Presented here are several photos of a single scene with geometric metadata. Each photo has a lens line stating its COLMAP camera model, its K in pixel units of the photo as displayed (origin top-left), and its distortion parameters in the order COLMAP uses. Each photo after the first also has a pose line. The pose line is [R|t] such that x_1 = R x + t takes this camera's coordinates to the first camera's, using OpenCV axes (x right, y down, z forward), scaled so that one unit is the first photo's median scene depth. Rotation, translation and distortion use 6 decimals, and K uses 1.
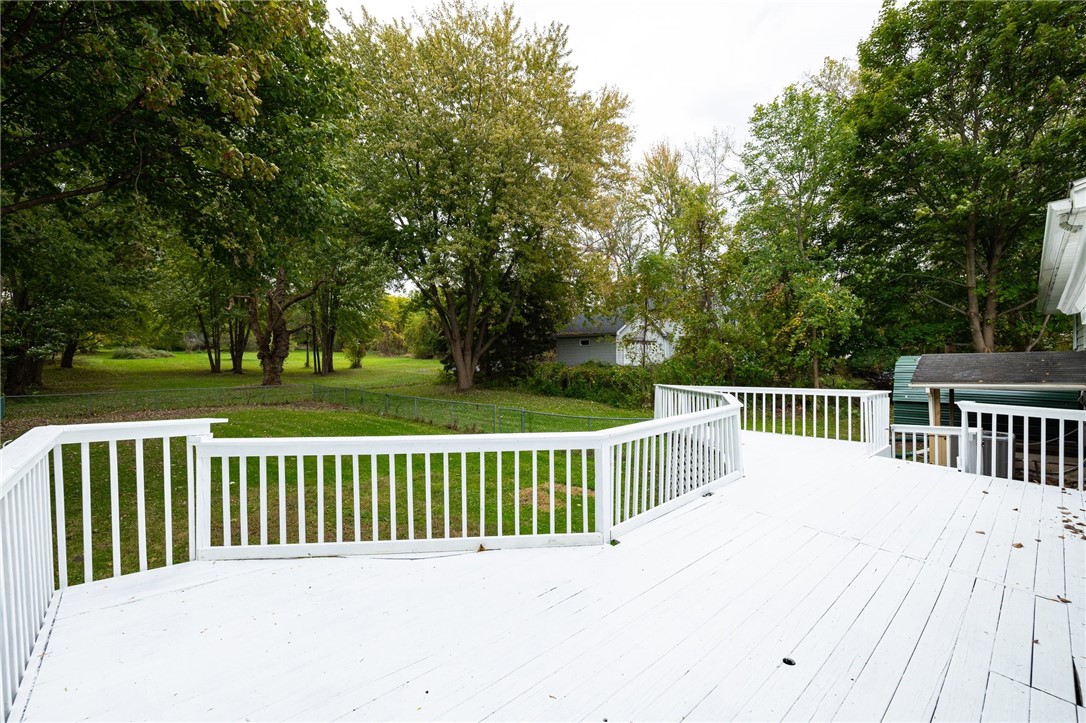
lens RADIAL K [[449.2, 0, 542.9], [0, 449.2, 360.5], [0, 0, 1]] dist [-0.003175, -0.002148]
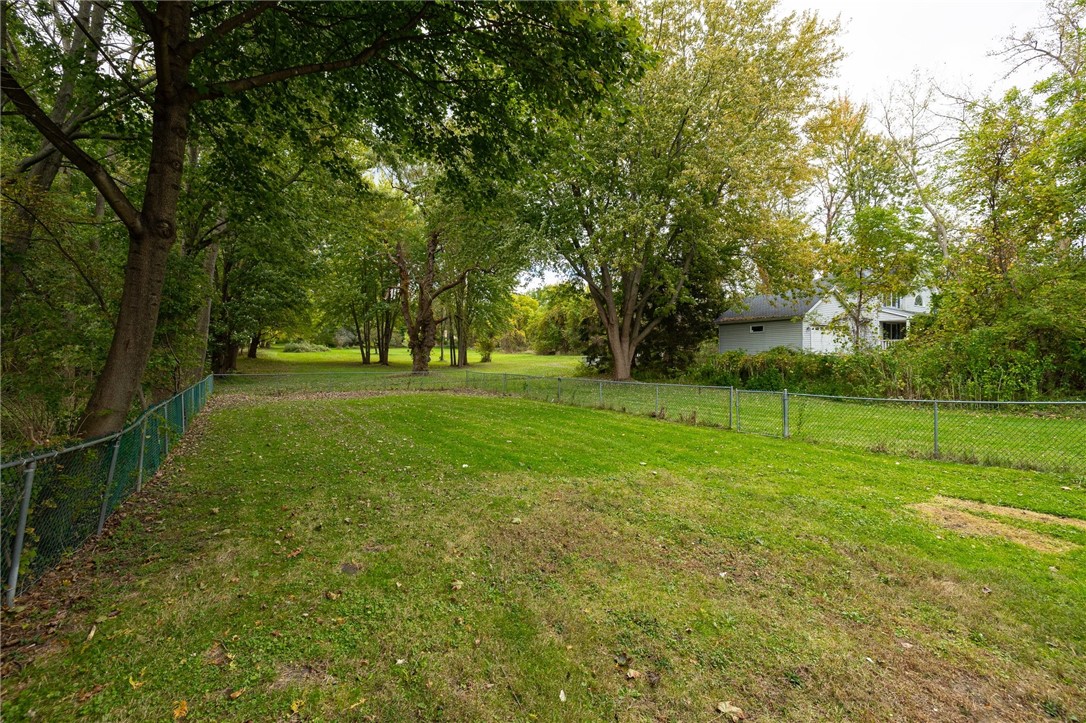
lens RADIAL K [[449.2, 0, 542.7], [0, 449.2, 363.0], [0, 0, 1]] dist [-0.003175, -0.002148]
pose [[0.973191, 0.007947, -0.229861, -0.083901], [-0.007351, 0.999967, 0.003452, 0.020165], [0.229881, -0.001670, 0.973217, 0.057521]]
